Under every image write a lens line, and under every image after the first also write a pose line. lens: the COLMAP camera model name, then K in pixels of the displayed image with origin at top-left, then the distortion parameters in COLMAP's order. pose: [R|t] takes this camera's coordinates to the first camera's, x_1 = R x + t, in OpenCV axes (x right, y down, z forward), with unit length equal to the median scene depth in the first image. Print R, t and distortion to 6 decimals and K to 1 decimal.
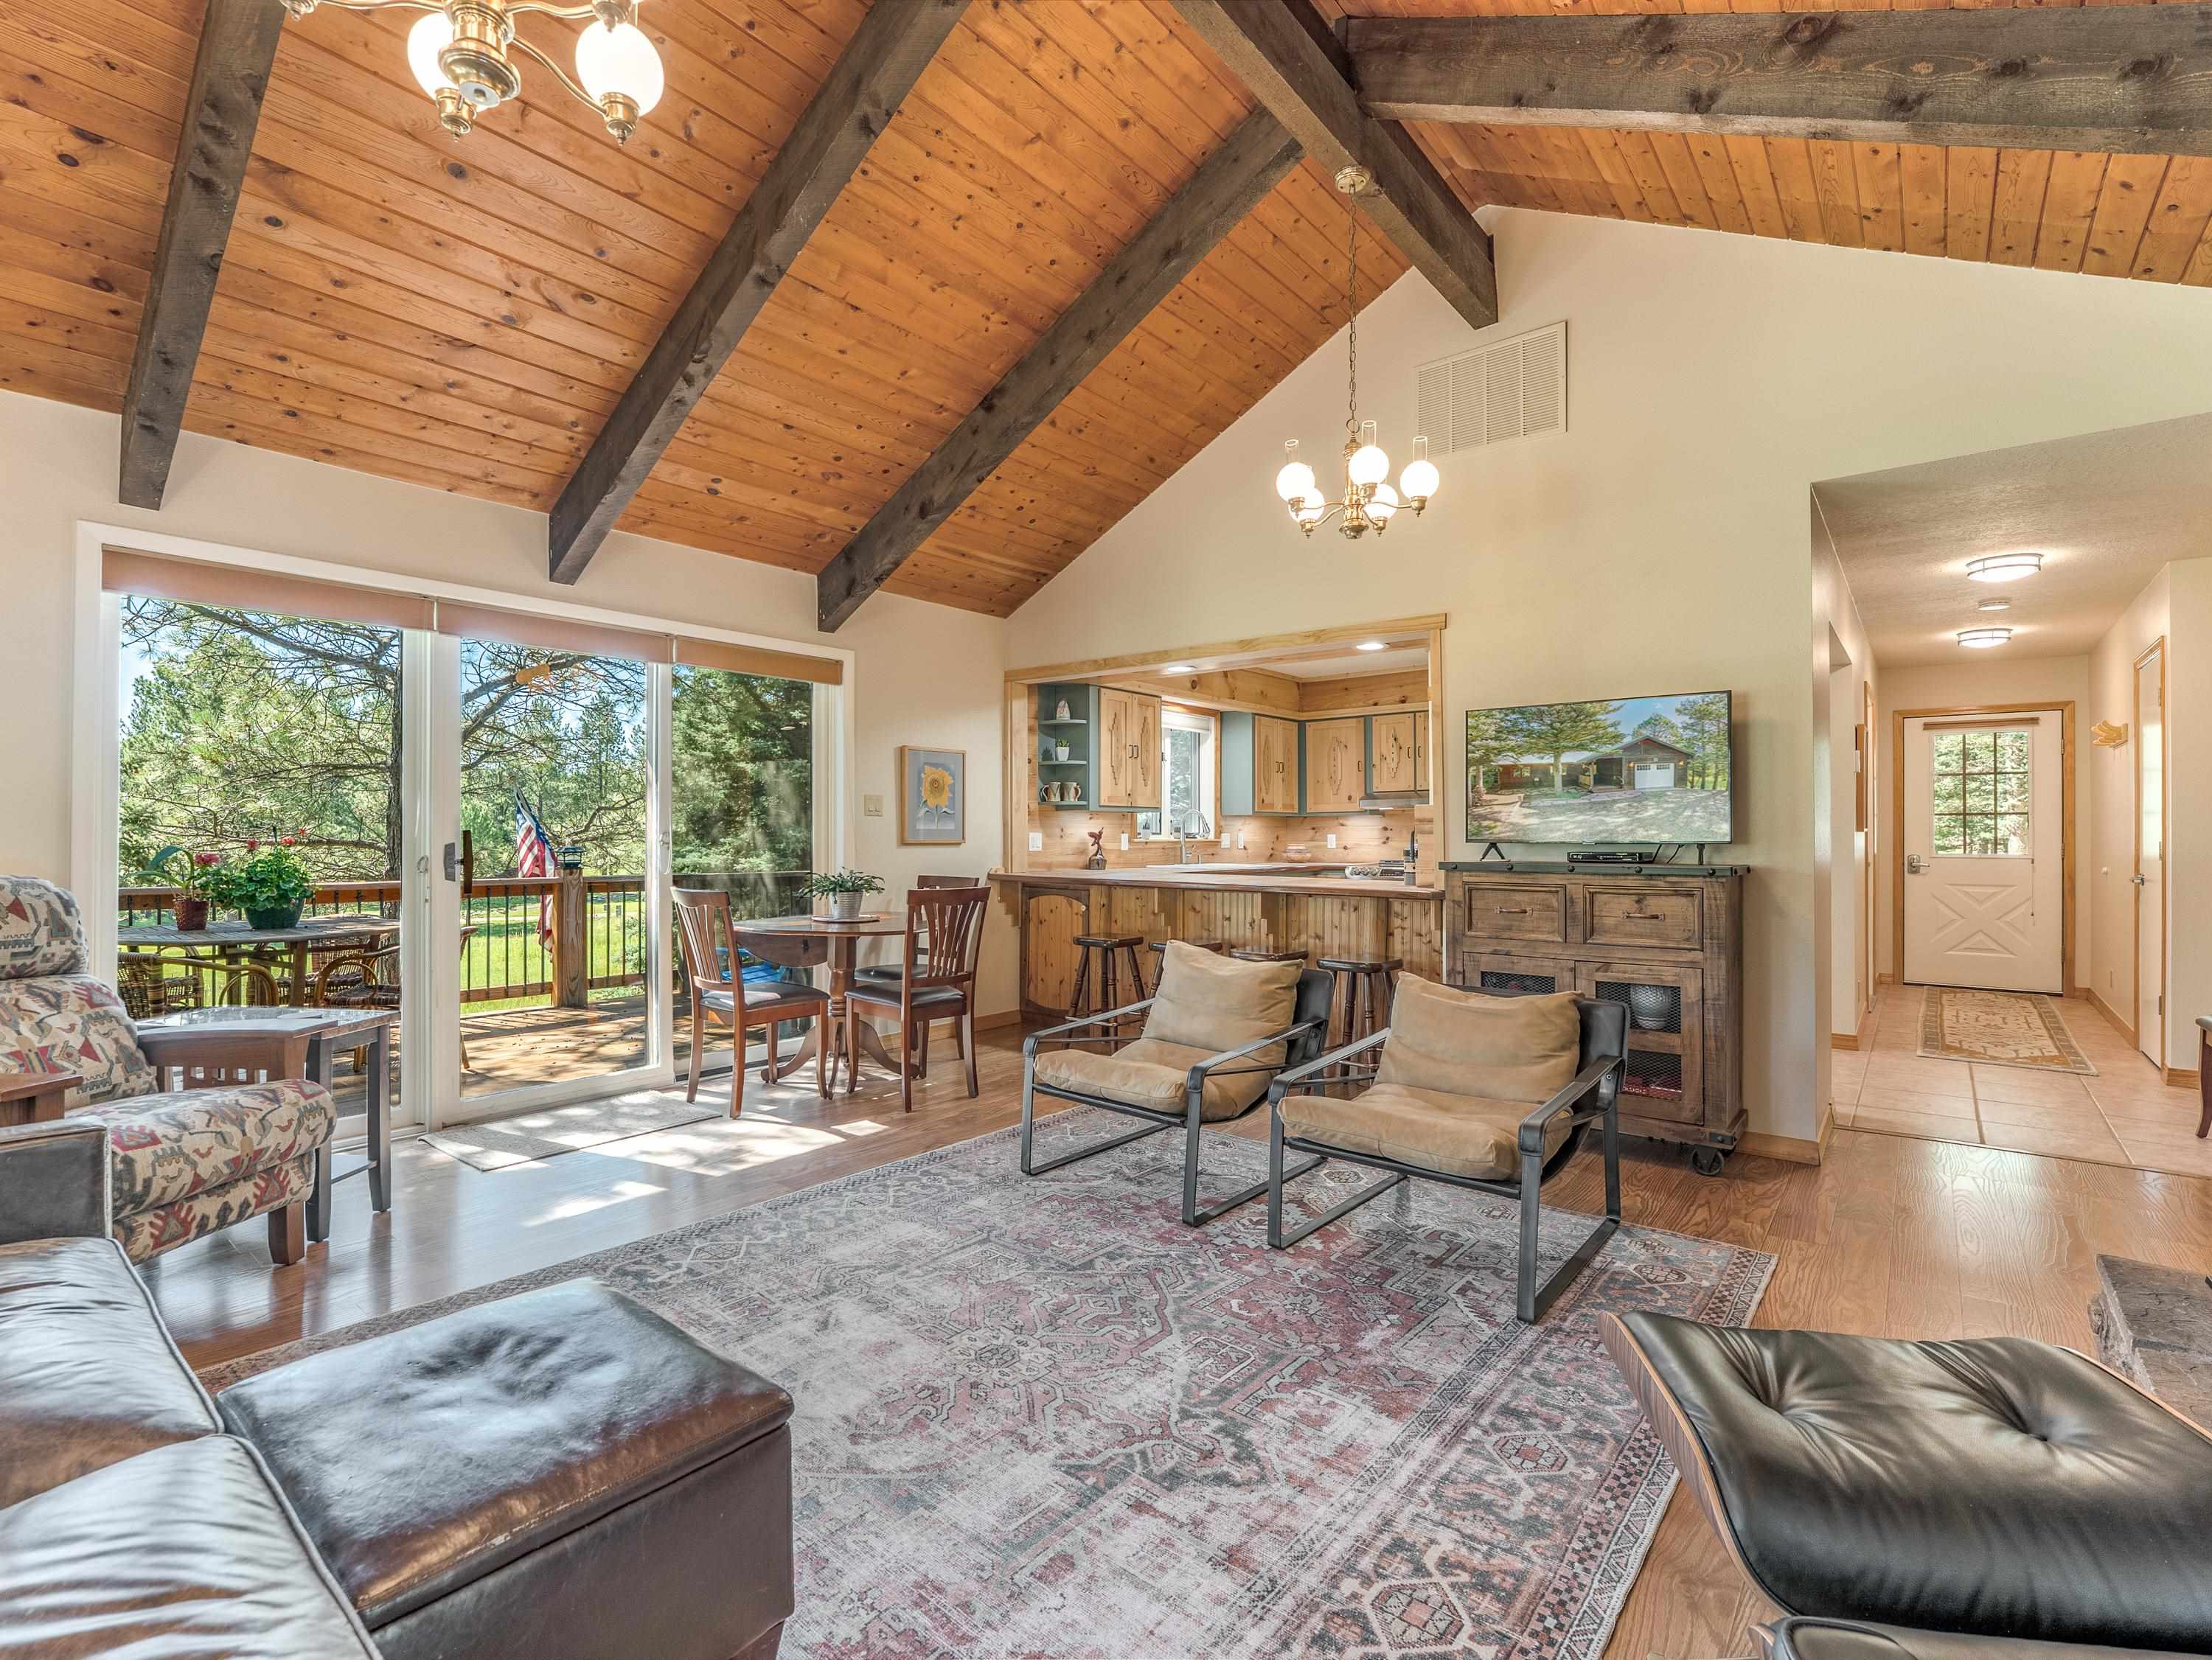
lens RADIAL K [[1011.9, 0, 1105.2], [0, 1011.9, 825.7], [0, 0, 1]] dist [-0.026554, 0.004089]
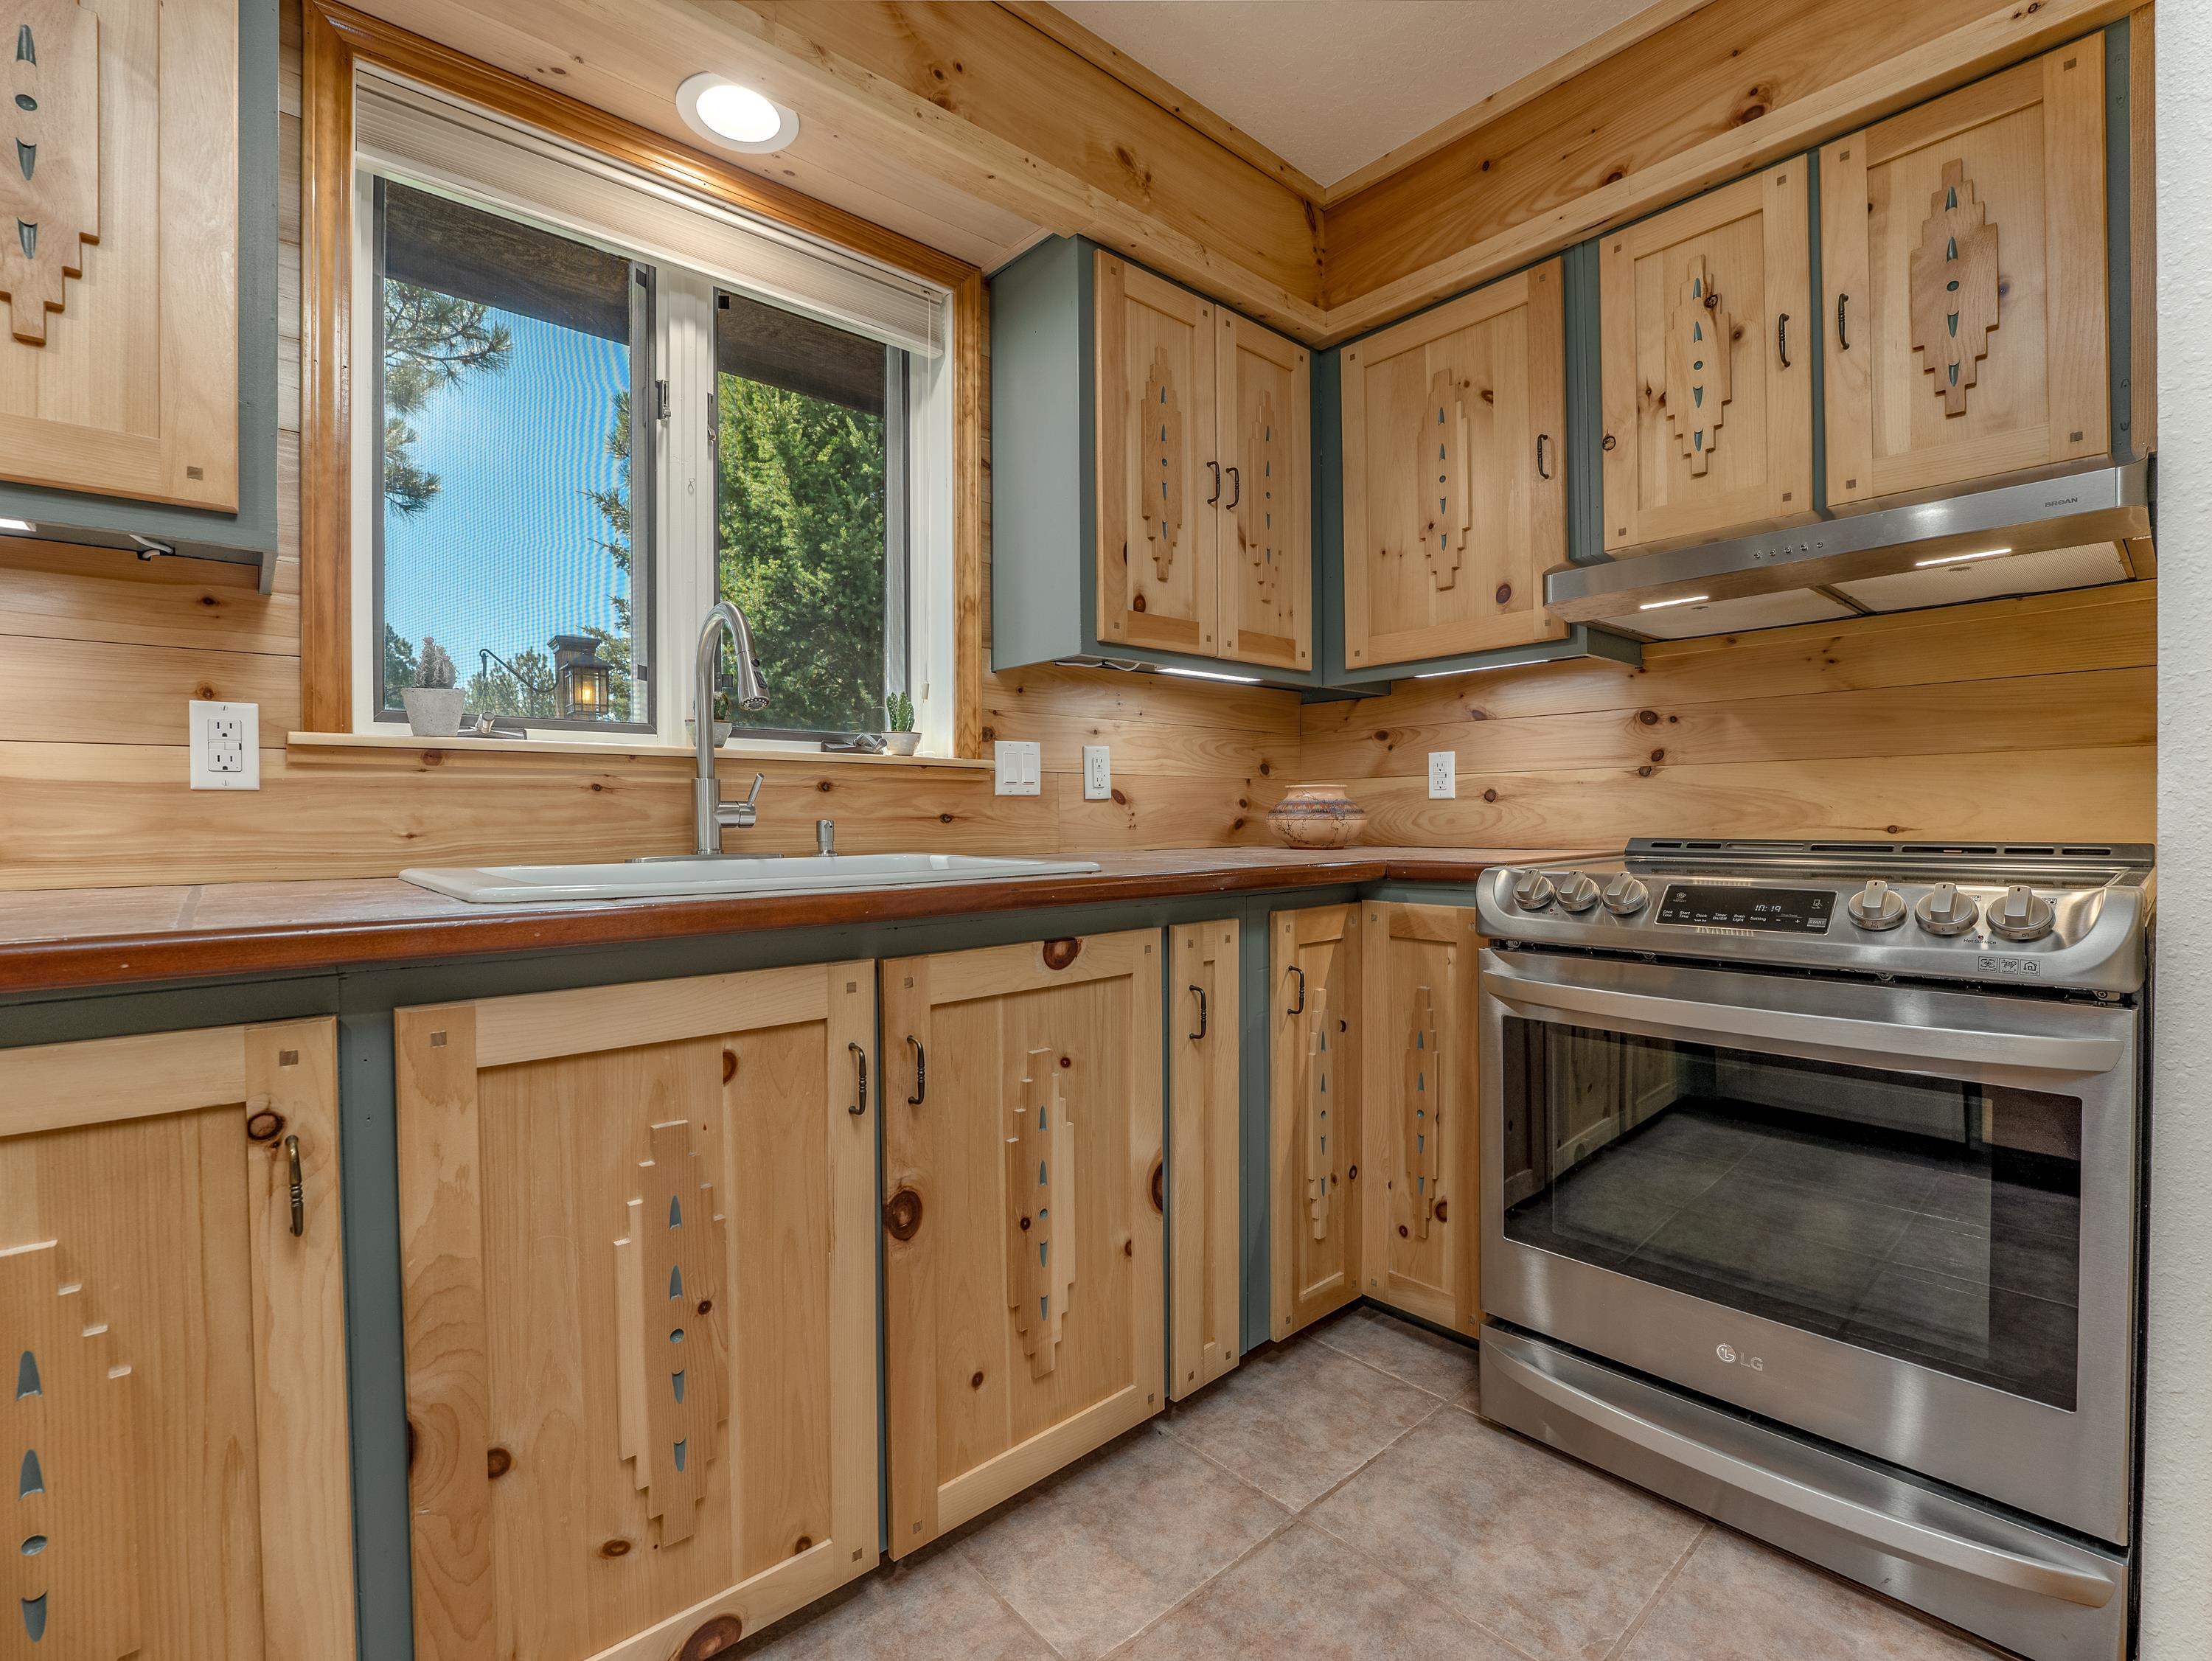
lens RADIAL K [[1012.0, 0, 1103.3], [0, 1012.0, 831.0], [0, 0, 1]] dist [-0.026554, 0.004089]
pose [[0.986771, -0.004400, -0.162060, 0.262510], [0.008223, 0.999703, 0.022922, 0.036179], [0.161911, -0.023952, 0.986515, 1.047023]]
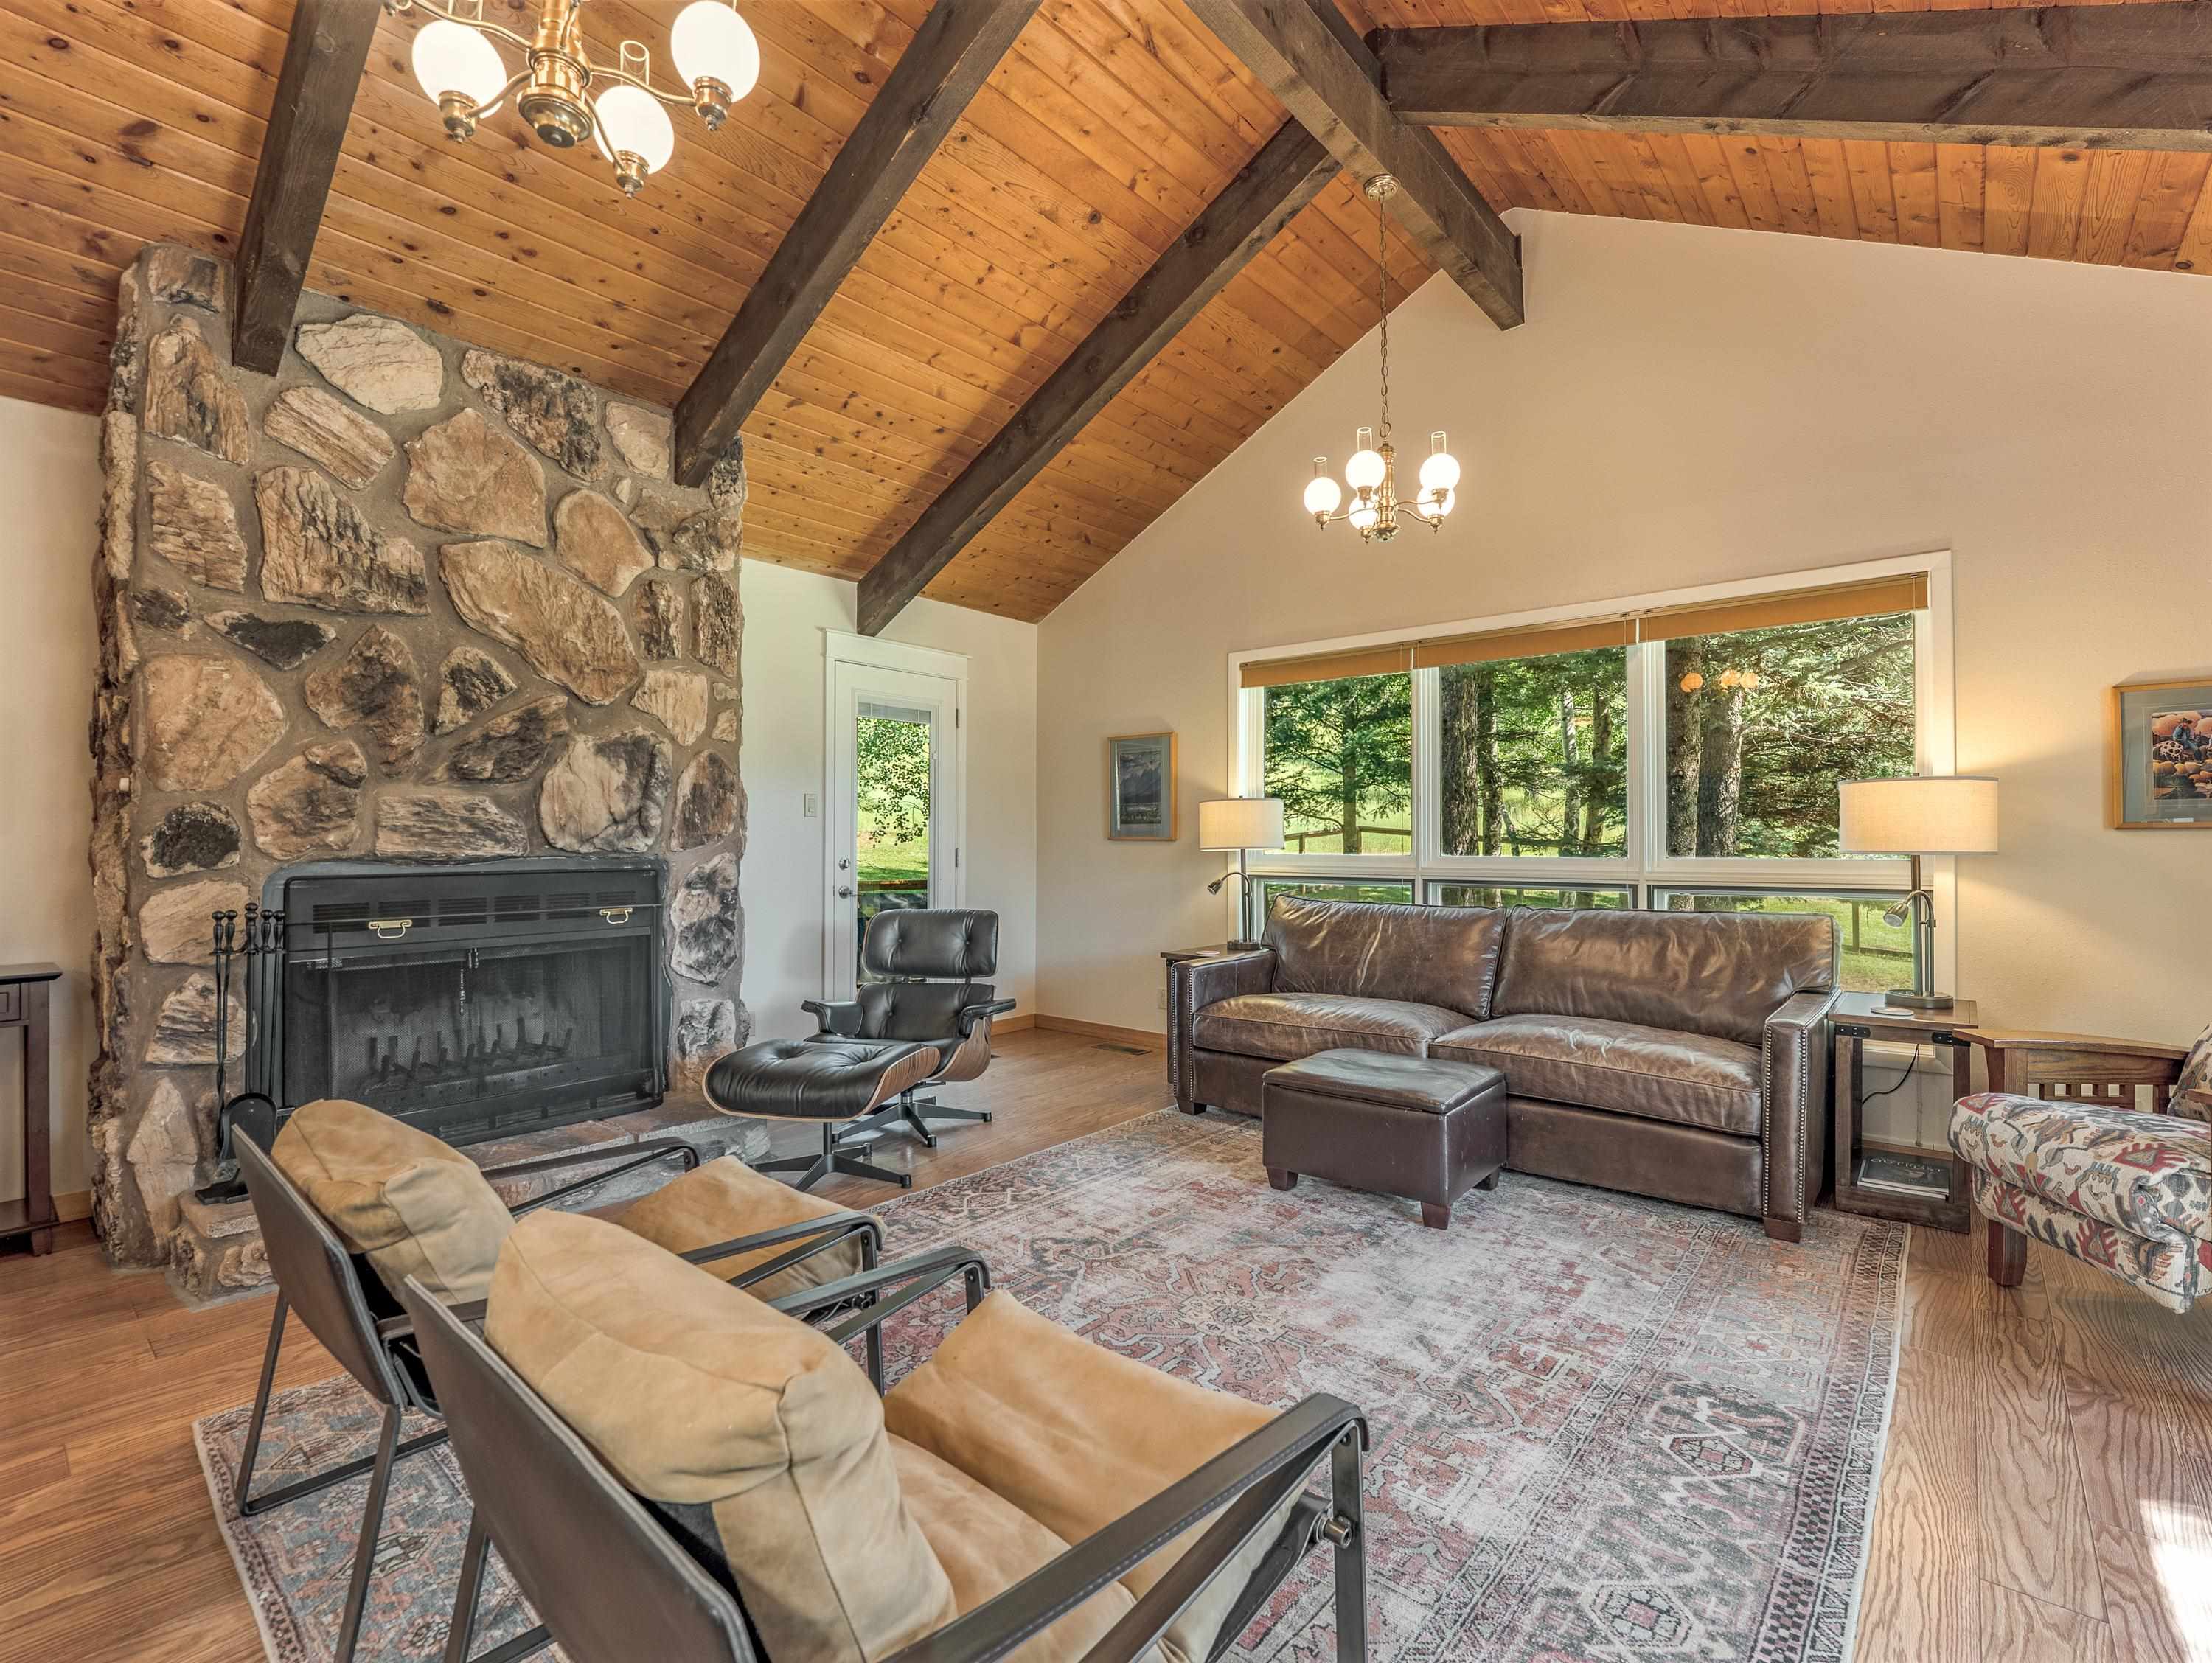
lens RADIAL K [[1011.9, 0, 1108.6], [0, 1011.9, 832.3], [0, 0, 1]] dist [-0.026554, 0.004089]
pose [[-0.999865, 0.000600, 0.016396, 0.003501], [0.000274, 0.999803, -0.019844, 0.009847], [-0.016405, -0.019837, -0.999669, 0.825398]]
